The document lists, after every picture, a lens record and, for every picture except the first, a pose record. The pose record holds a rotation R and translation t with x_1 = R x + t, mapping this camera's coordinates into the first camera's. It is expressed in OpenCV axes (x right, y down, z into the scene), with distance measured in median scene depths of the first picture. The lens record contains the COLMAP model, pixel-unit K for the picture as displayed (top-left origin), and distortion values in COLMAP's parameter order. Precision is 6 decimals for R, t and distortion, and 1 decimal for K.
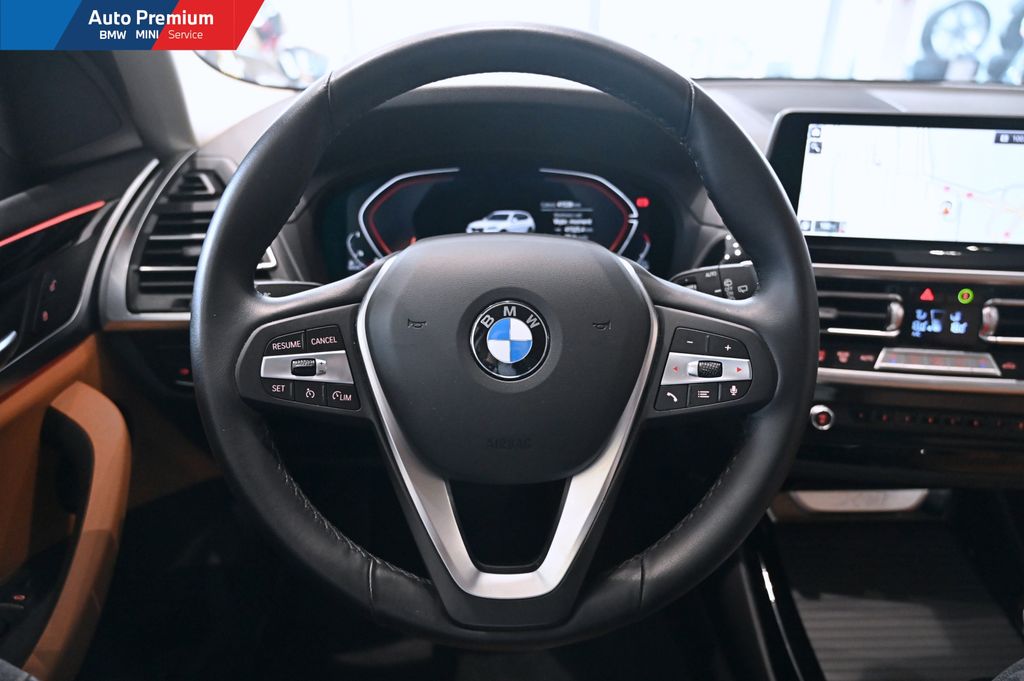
lens RADIAL K [[710.5, 0, 512.0], [0, 710.5, 341.5], [0, 0, 1]] dist [-0.013008, 0.018130]
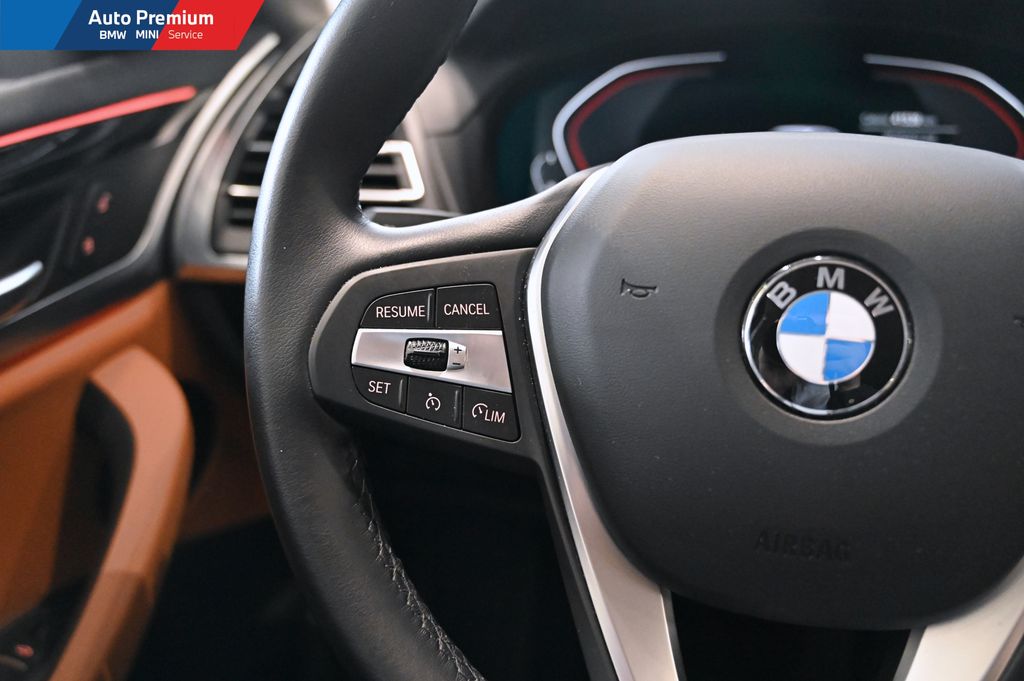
lens RADIAL K [[908.7, 0, 506.9], [0, 908.7, 340.6], [0, 0, 1]] dist [0.016872, 0.015691]
pose [[0.963114, 0.087199, -0.254573, -0.040335], [-0.087577, 0.996109, 0.009871, 0.010103], [0.254443, 0.012788, 0.967003, 0.251059]]
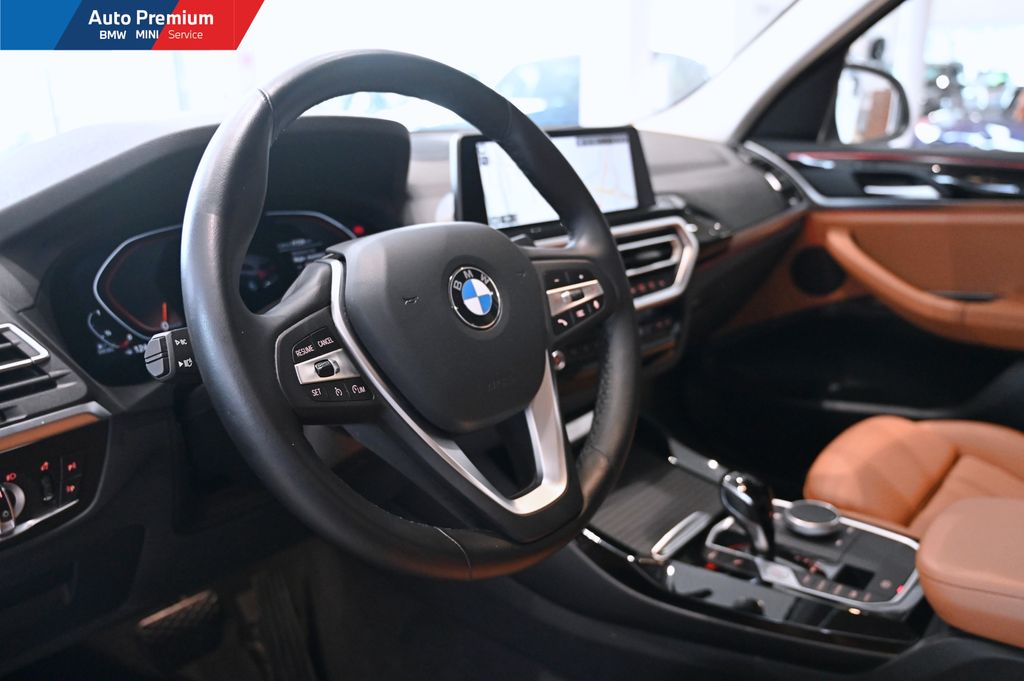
lens RADIAL K [[787.2, 0, 511.1], [0, 787.2, 345.8], [0, 0, 1]] dist [0.015549, -0.014690]
pose [[0.691764, -0.242390, 0.680227, -0.655337], [0.341540, 0.939785, -0.012453, 0.083139], [-0.636249, 0.240940, 0.732895, 0.008445]]
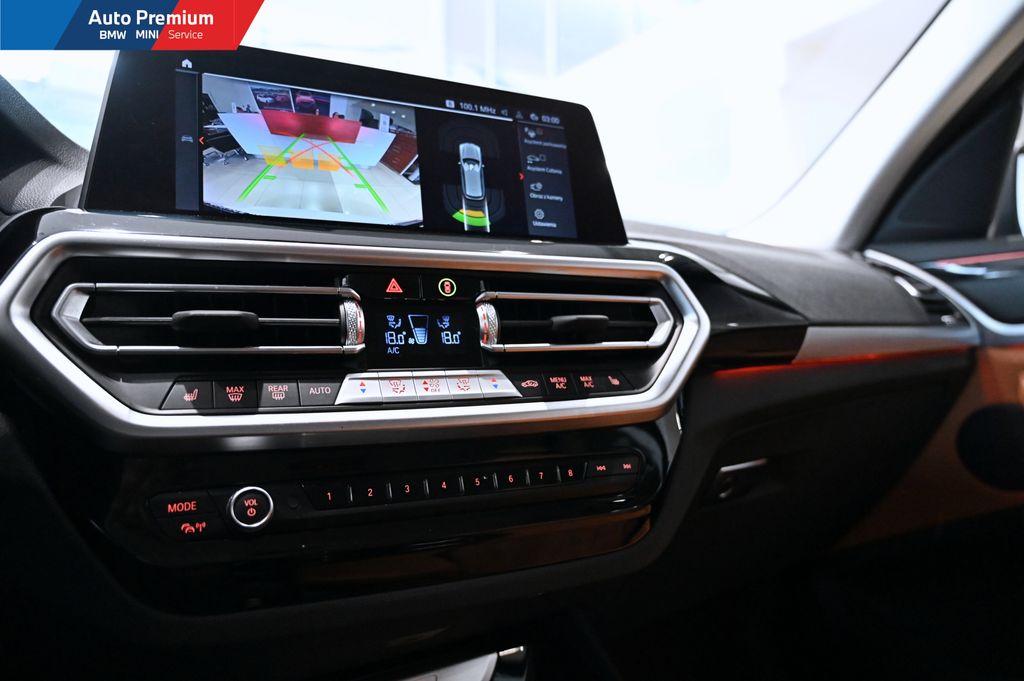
lens RADIAL K [[710.5, 0, 520.8], [0, 710.5, 338.1], [0, 0, 1]] dist [-0.013008, 0.018130]
pose [[0.849382, -0.011383, 0.527656, 0.380095], [0.243924, 0.895051, -0.373342, 0.270461], [-0.468030, 0.445818, 0.763017, 0.527917]]
